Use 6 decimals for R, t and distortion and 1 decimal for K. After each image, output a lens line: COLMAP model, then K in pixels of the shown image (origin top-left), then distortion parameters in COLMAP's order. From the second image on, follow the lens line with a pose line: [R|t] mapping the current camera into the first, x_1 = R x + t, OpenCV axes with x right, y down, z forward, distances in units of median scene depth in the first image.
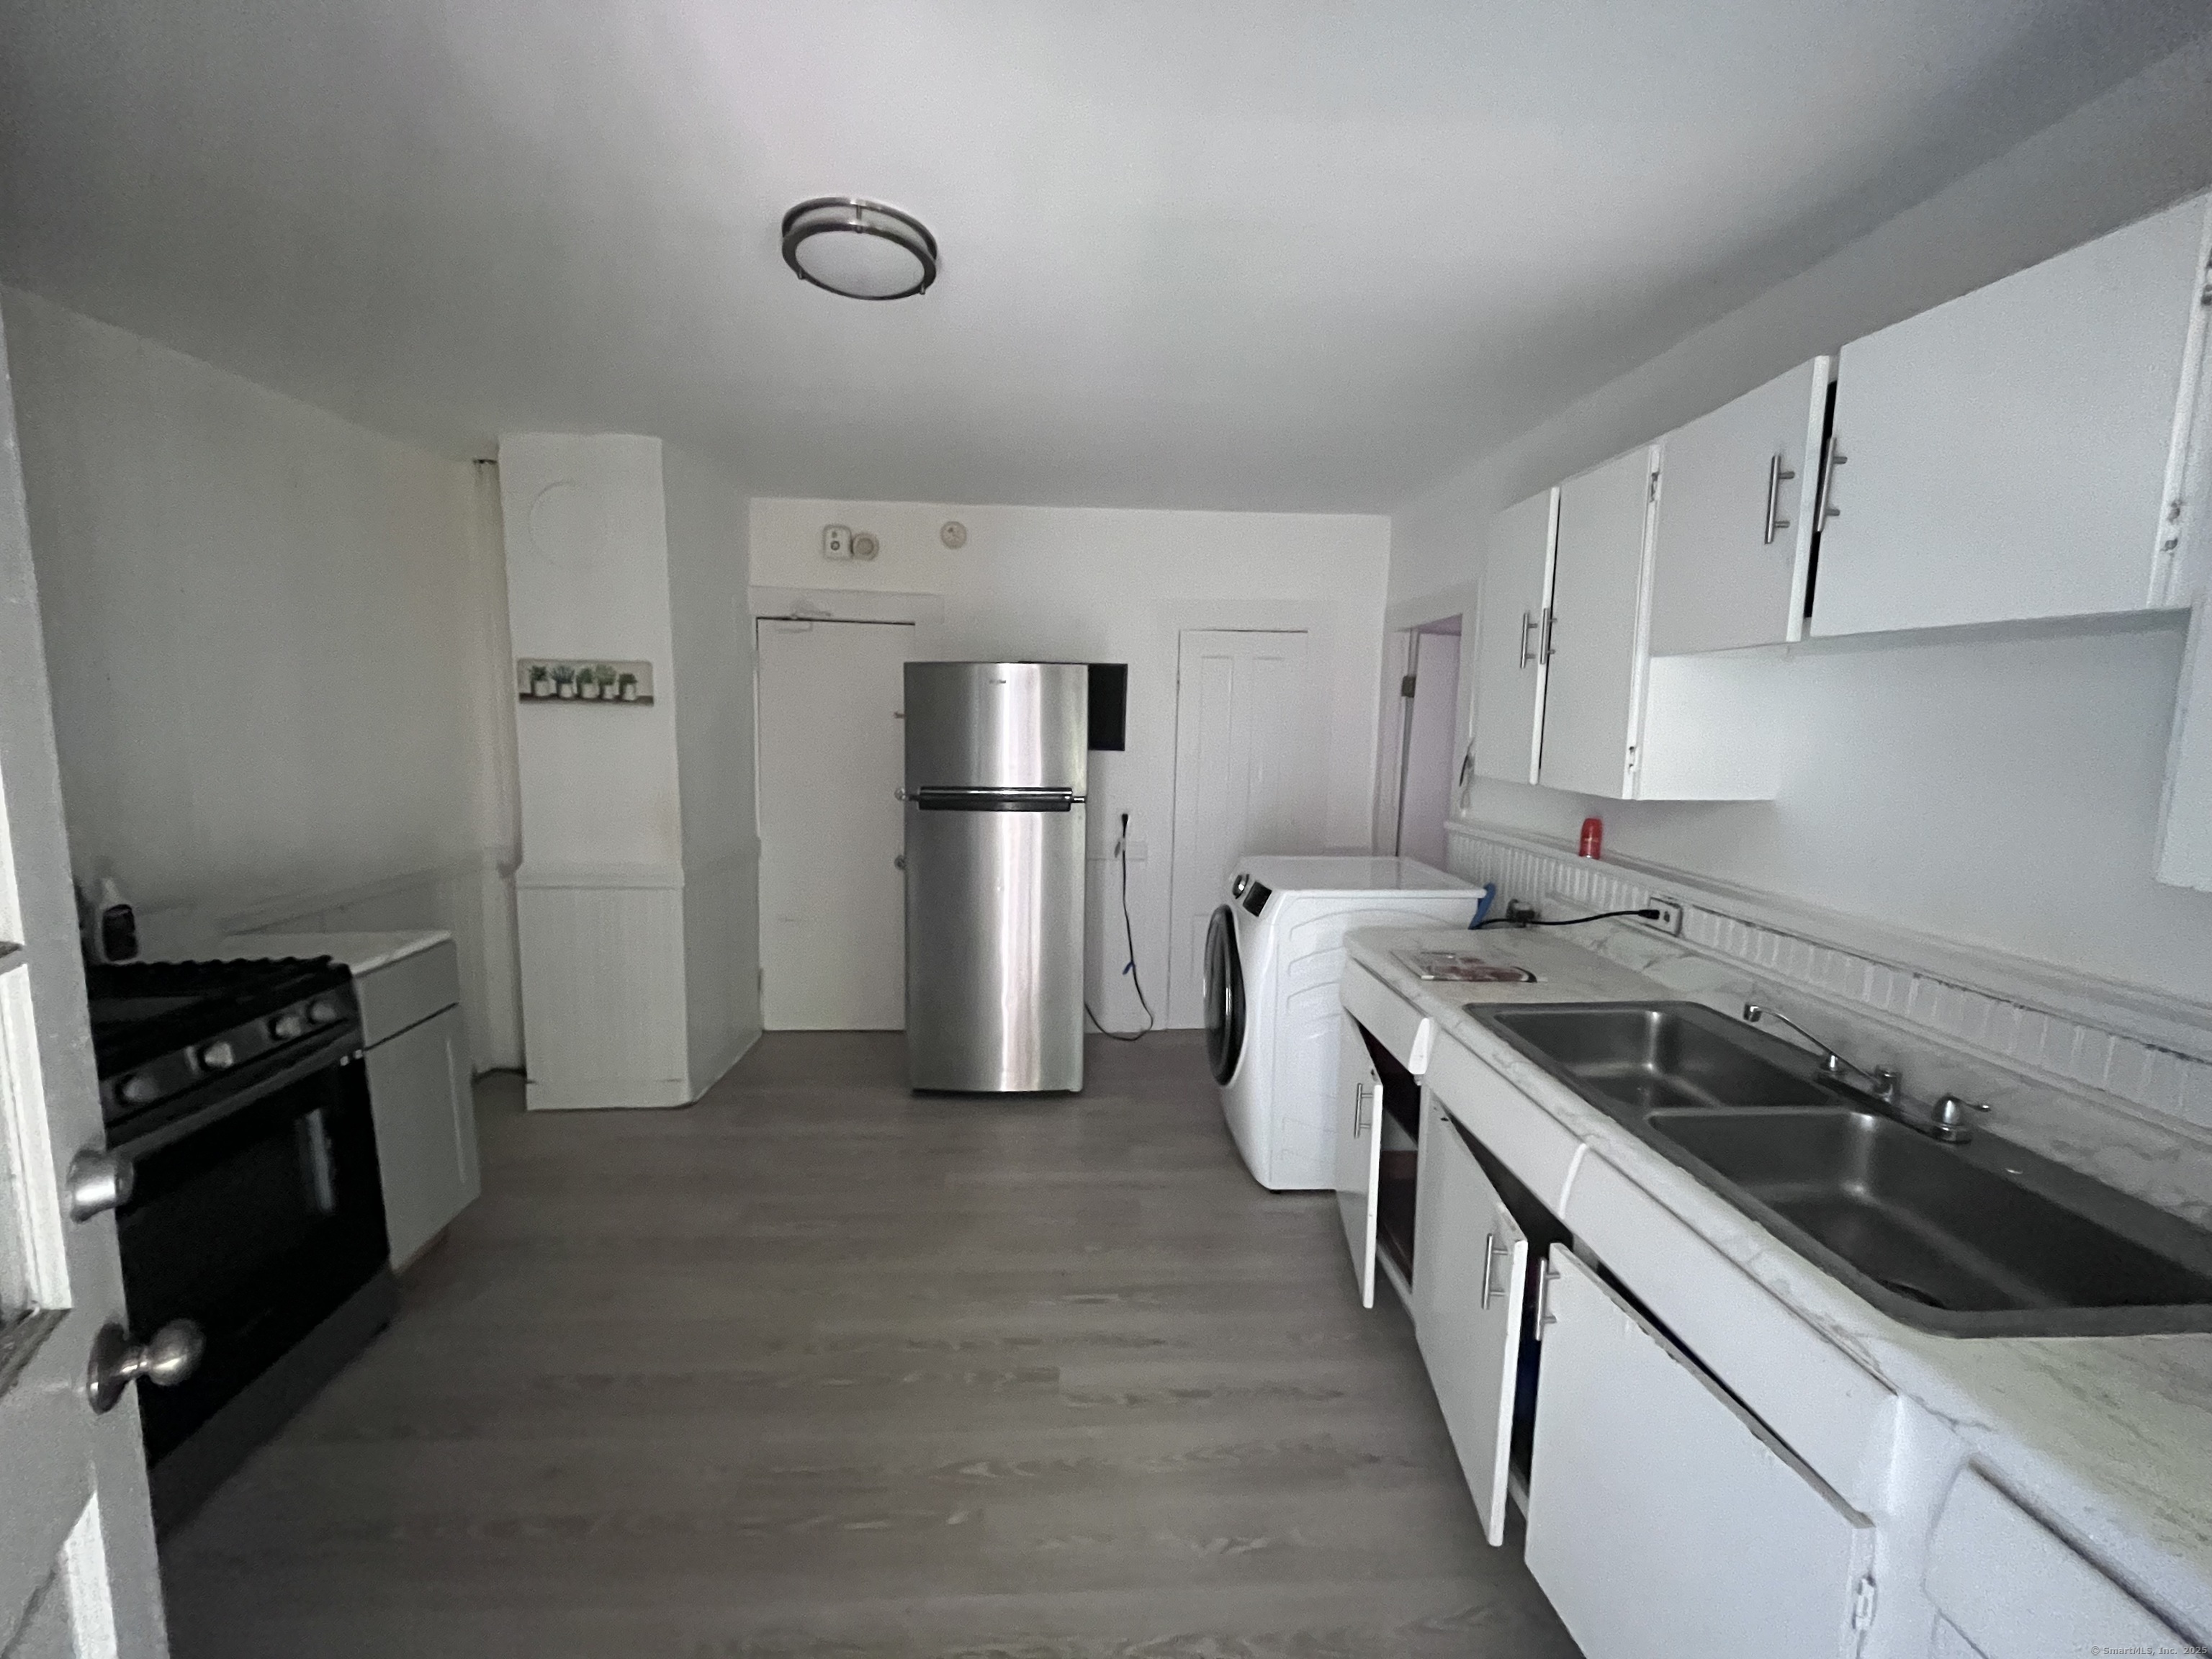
lens RADIAL K [[904.9, 0, 1106.0], [0, 904.9, 829.5], [0, 0, 1]] dist [0.000099, -0.000064]
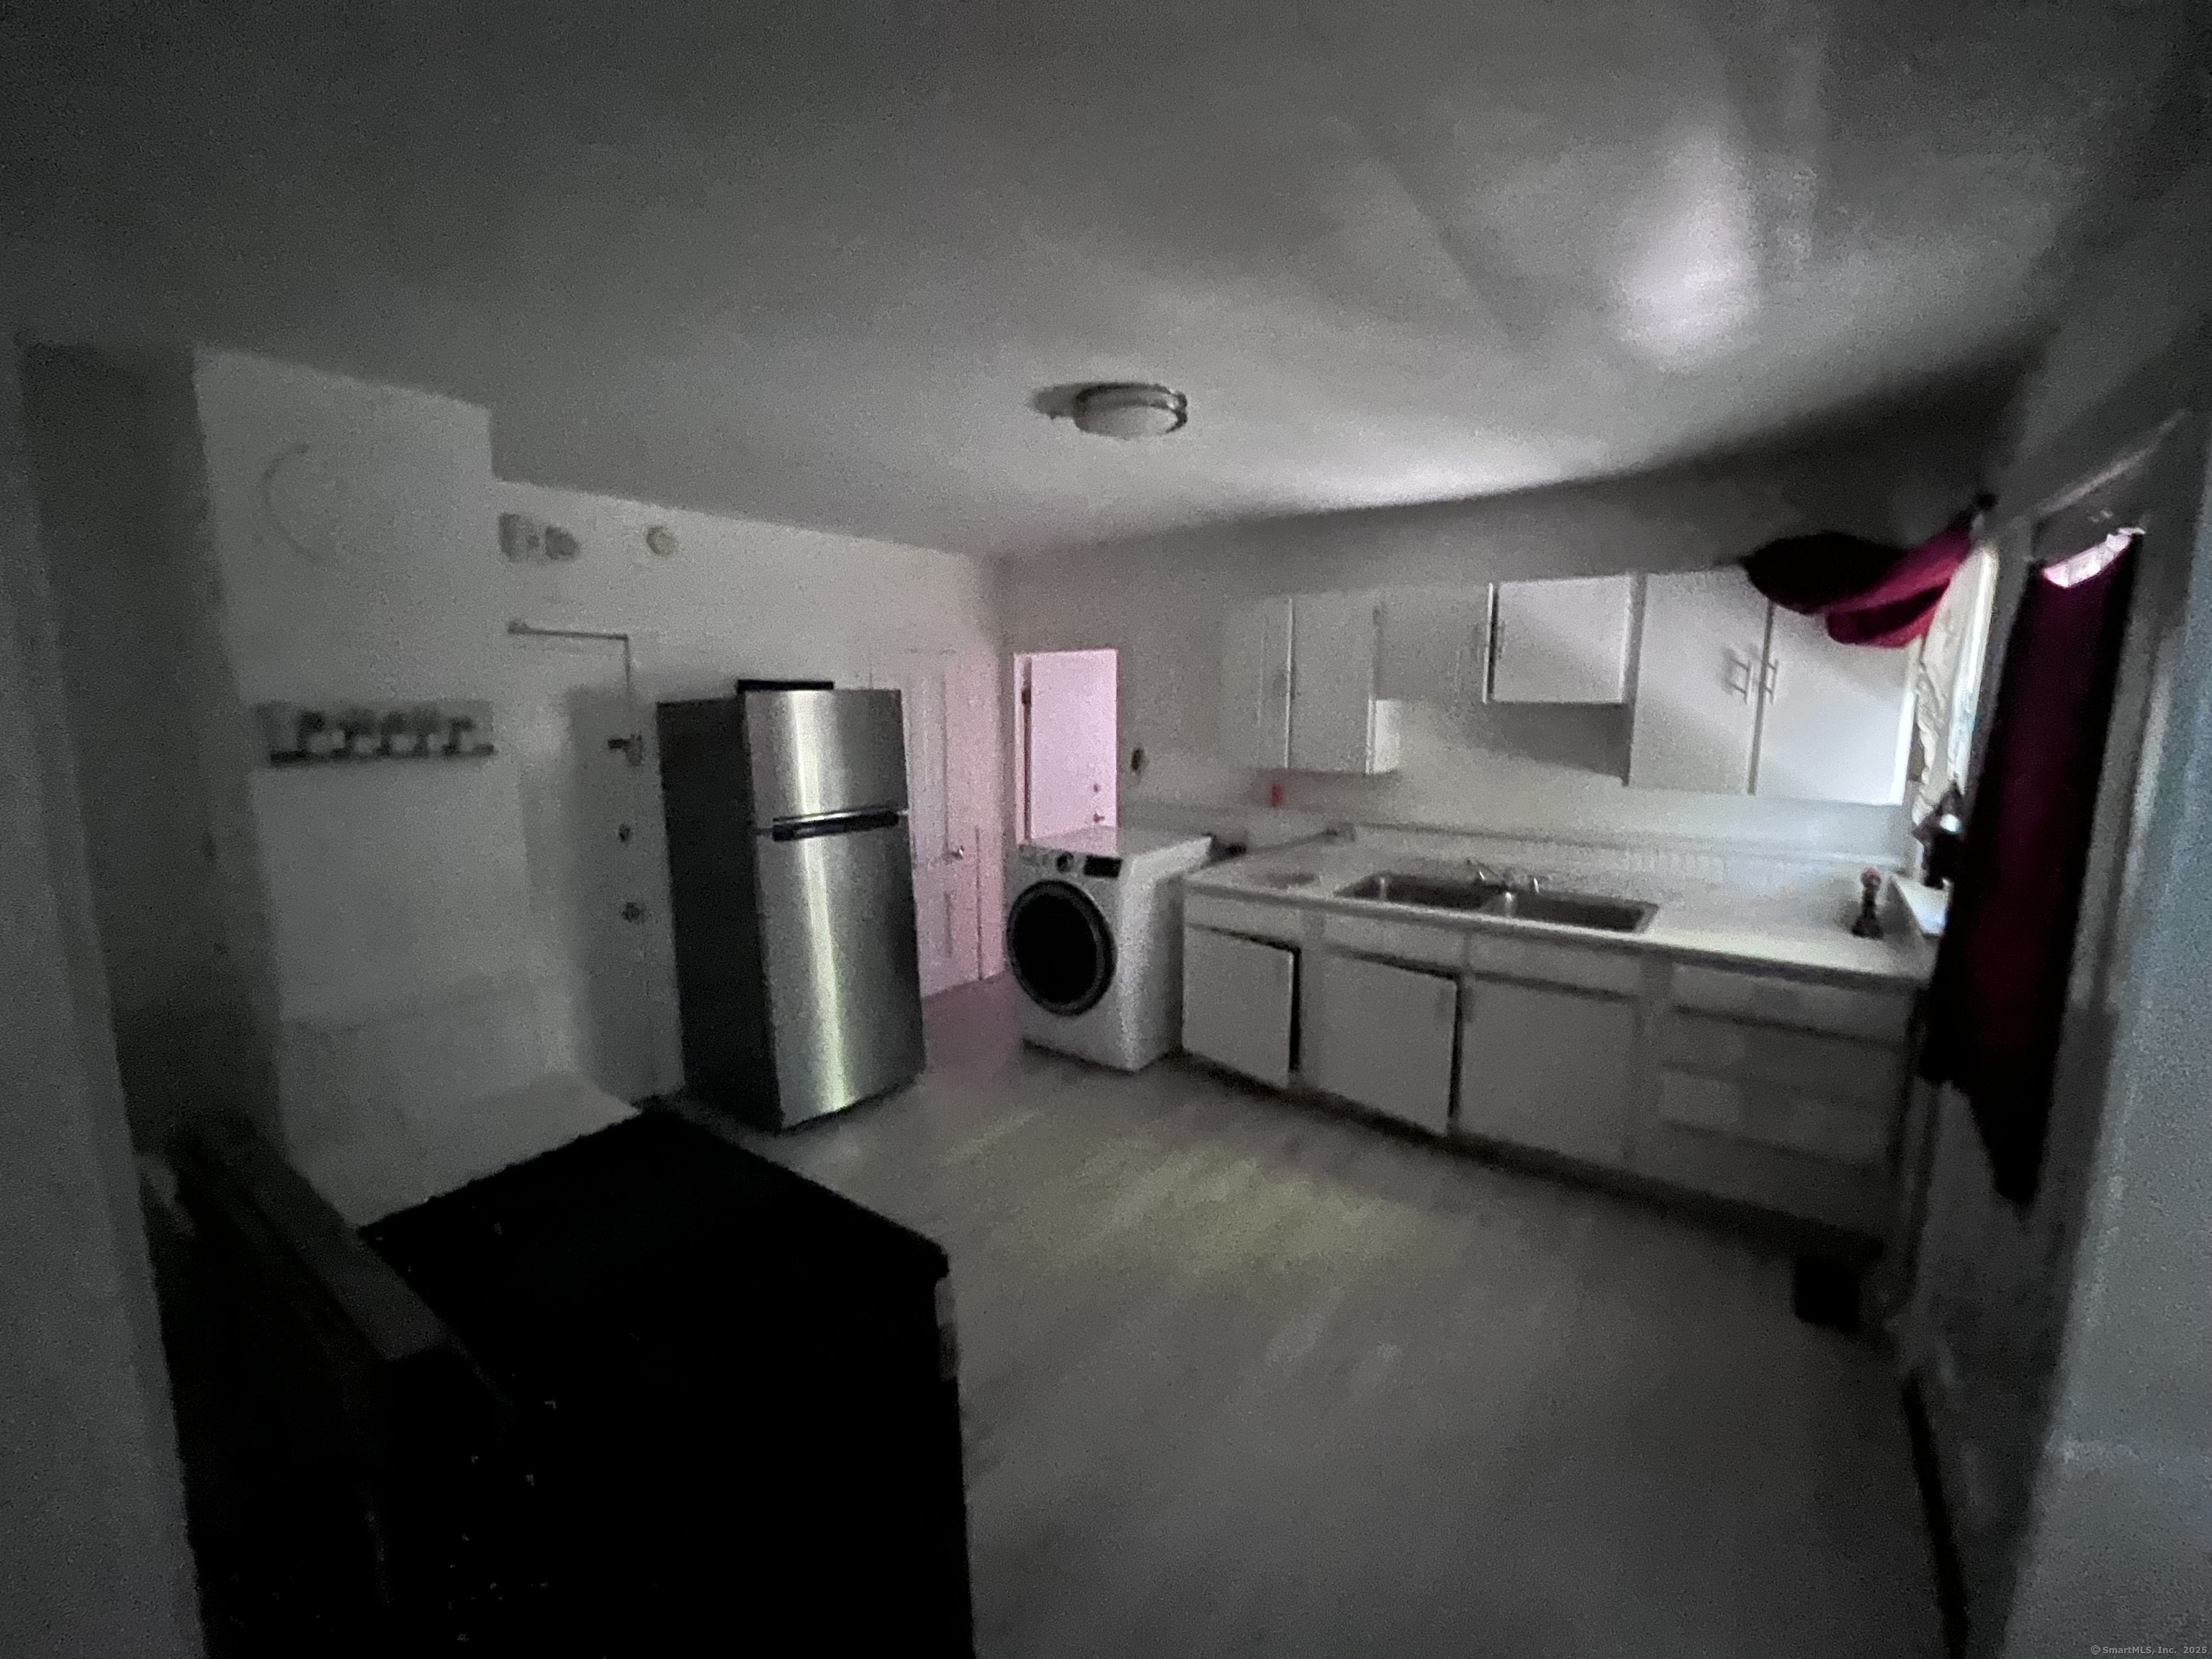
lens RADIAL K [[901.1, 0, 1106.0], [0, 901.1, 829.5], [0, 0, 1]] dist [0.001780, -0.000070]
pose [[0.640736, -0.133850, 0.756004, -0.767648], [0.111412, 0.990473, 0.080937, -0.080539], [-0.759635, 0.032369, 0.649544, 0.107704]]
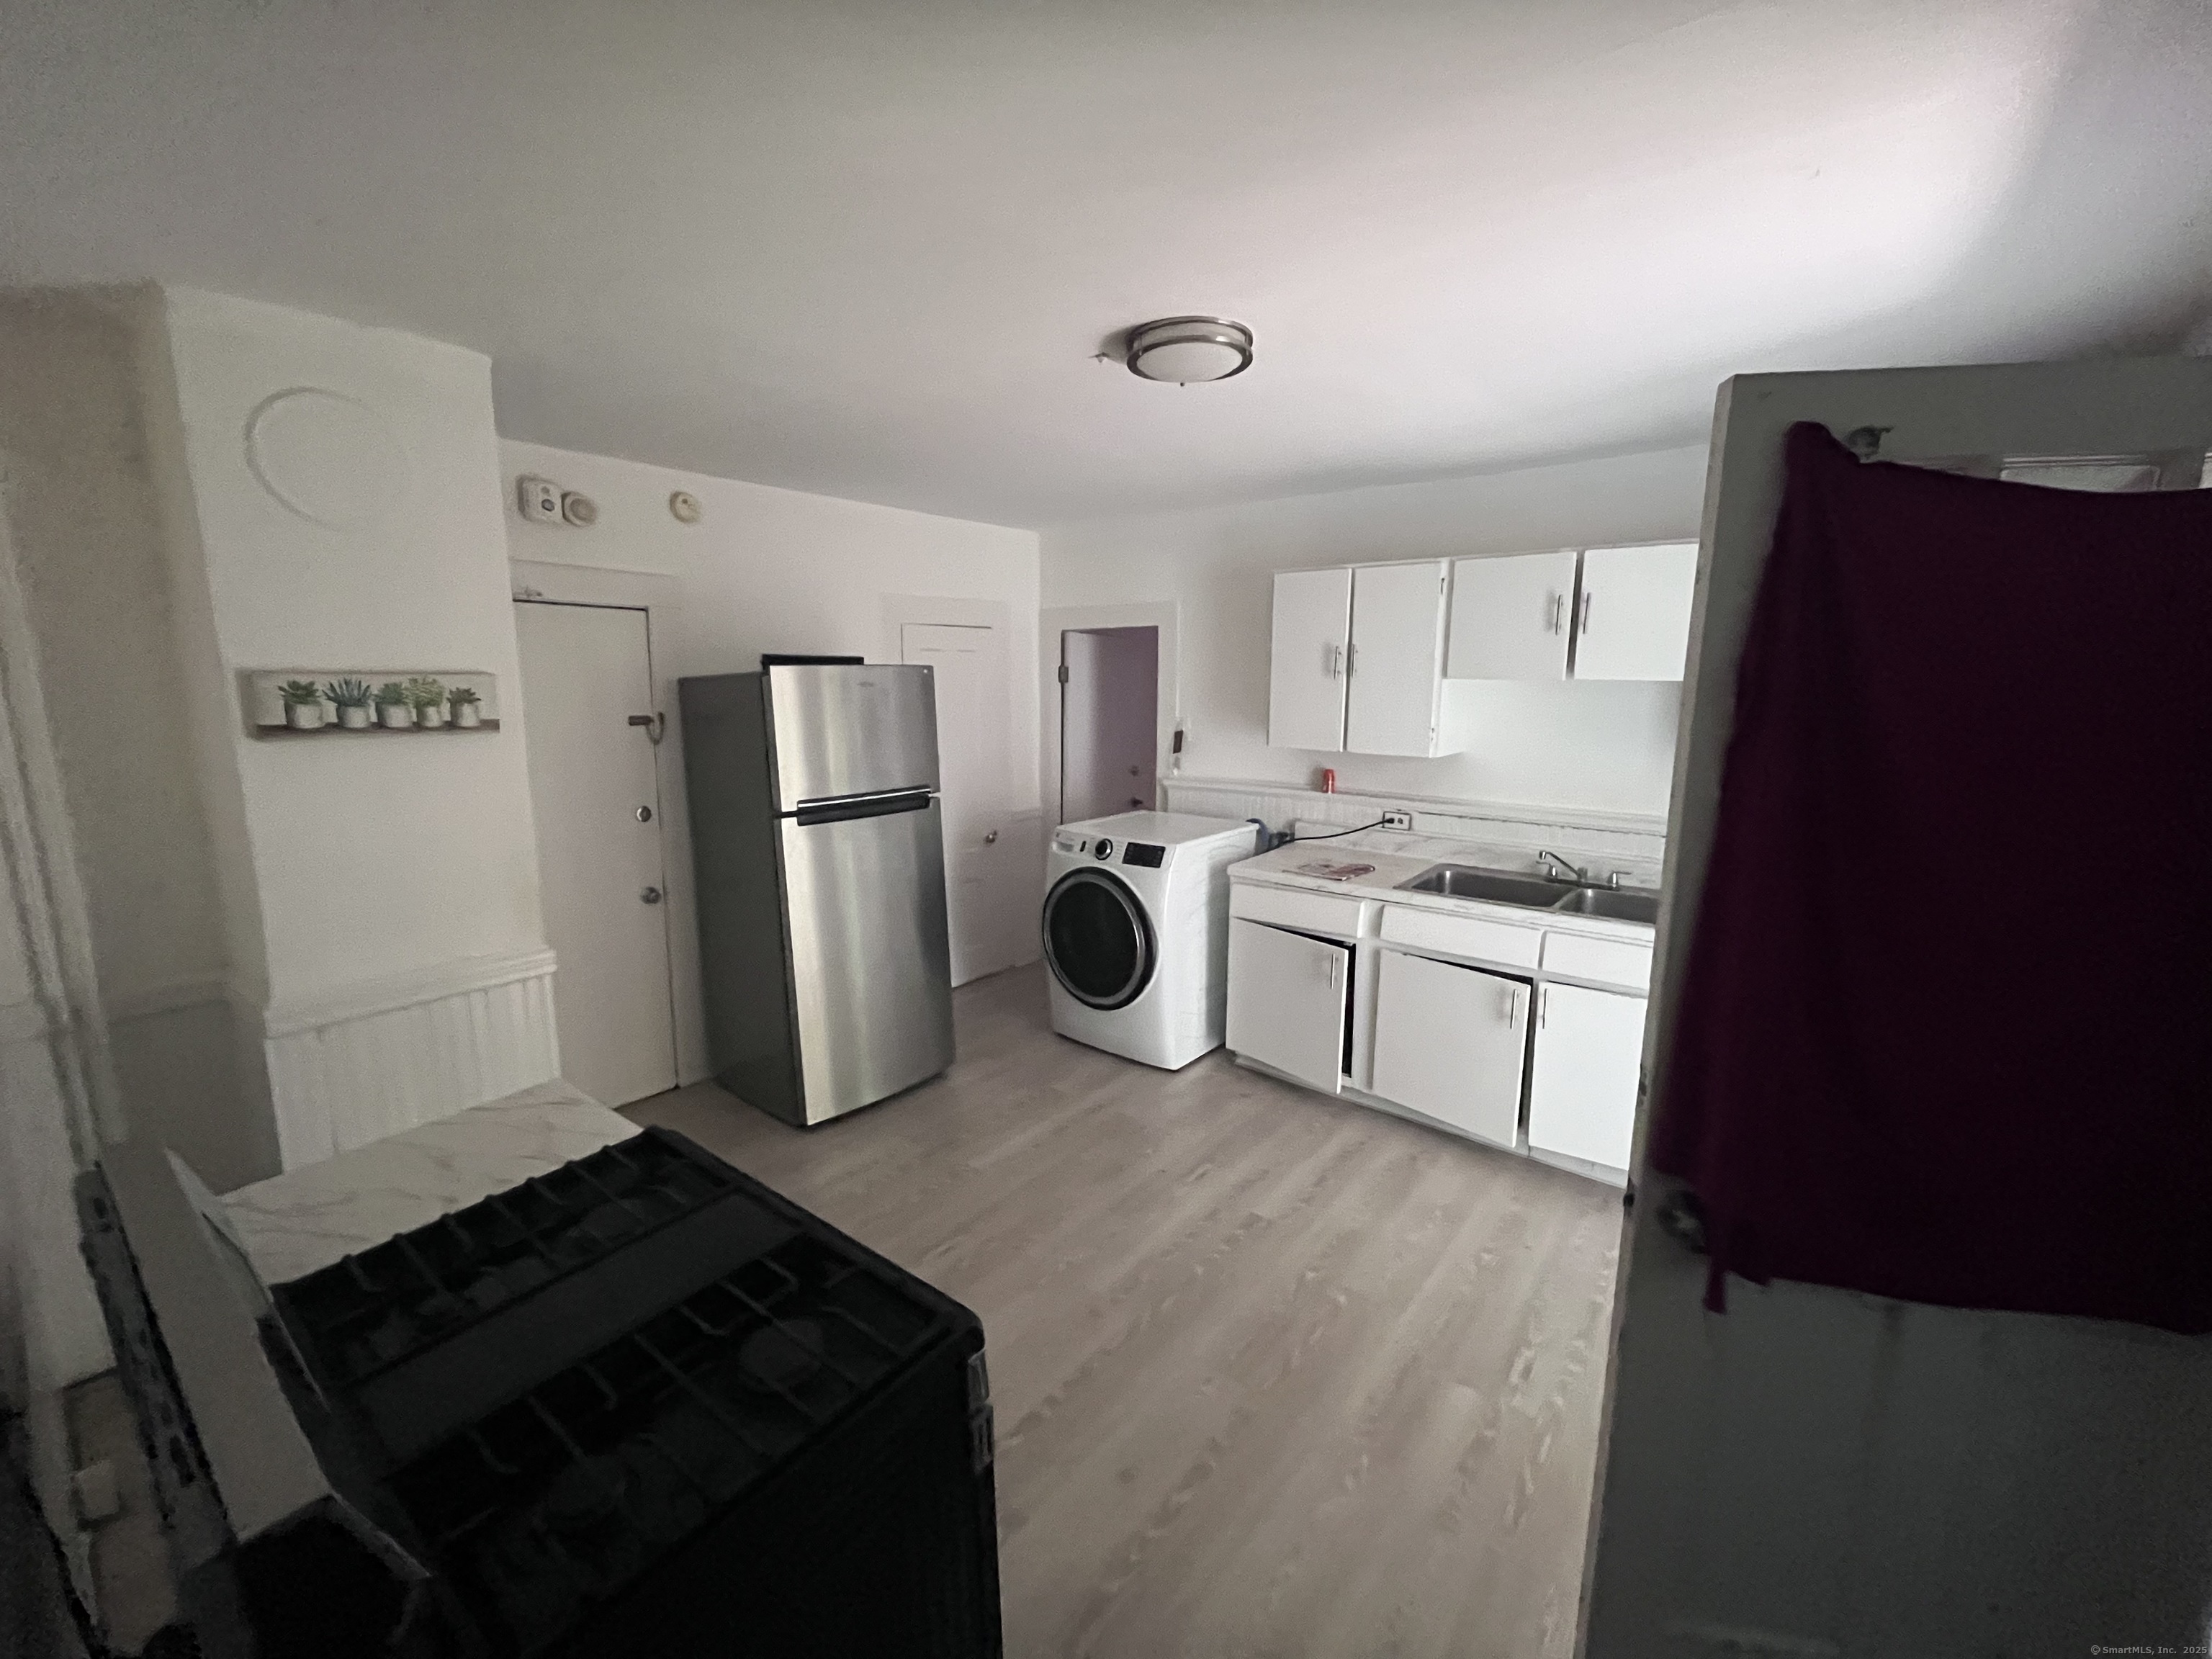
lens RADIAL K [[901.1, 0, 1106.0], [0, 901.1, 829.5], [0, 0, 1]] dist [0.001780, -0.000070]
pose [[0.666828, -0.141536, 0.731647, -0.725541], [0.103756, 0.989869, 0.096925, -0.080781], [-0.737953, 0.011280, 0.674758, 0.163407]]
